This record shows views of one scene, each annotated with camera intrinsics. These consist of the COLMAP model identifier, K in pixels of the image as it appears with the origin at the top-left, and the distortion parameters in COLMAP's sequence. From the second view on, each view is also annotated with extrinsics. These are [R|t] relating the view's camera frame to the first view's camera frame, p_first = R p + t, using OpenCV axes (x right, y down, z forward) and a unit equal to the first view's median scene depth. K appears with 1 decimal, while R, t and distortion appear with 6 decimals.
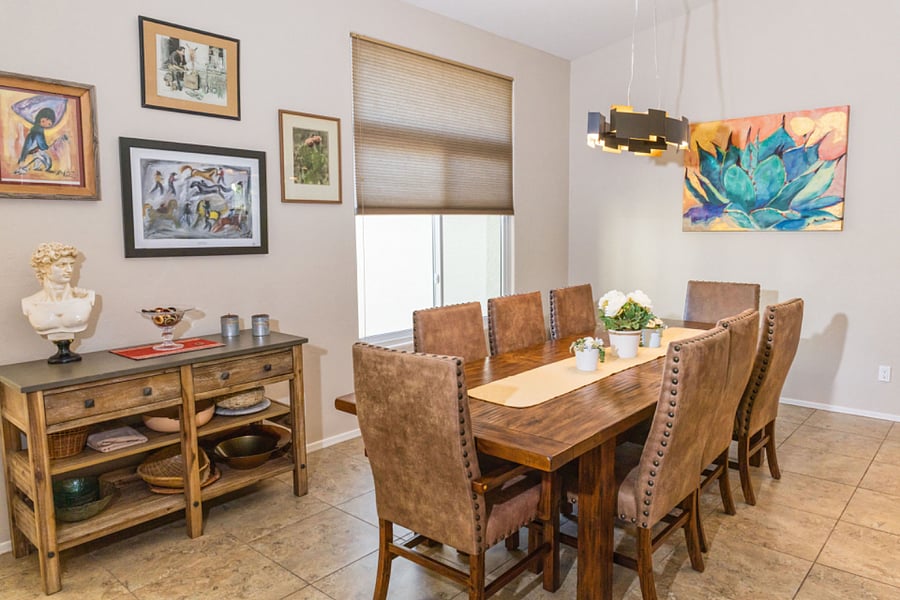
lens RADIAL K [[628.5, 0, 453.2], [0, 628.5, 299.2], [0, 0, 1]] dist [0.003700, -0.001374]
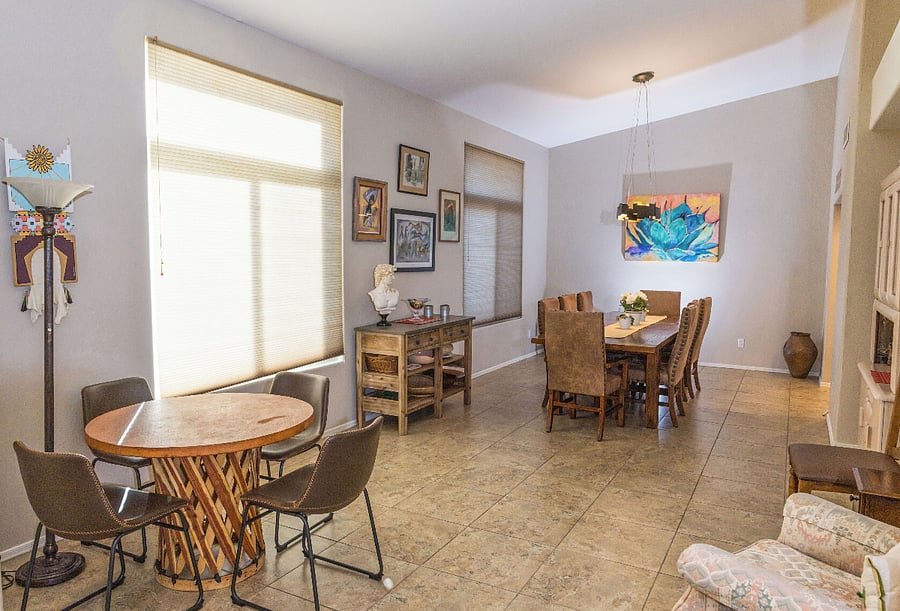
lens RADIAL K [[645.1, 0, 443.5], [0, 645.1, 304.4], [0, 0, 1]] dist [0.013959, 0.003739]
pose [[0.975597, 0.001195, 0.219567, -0.716017], [0.005362, 0.999557, -0.029265, 0.076901], [-0.219504, 0.029728, 0.975158, -0.804474]]
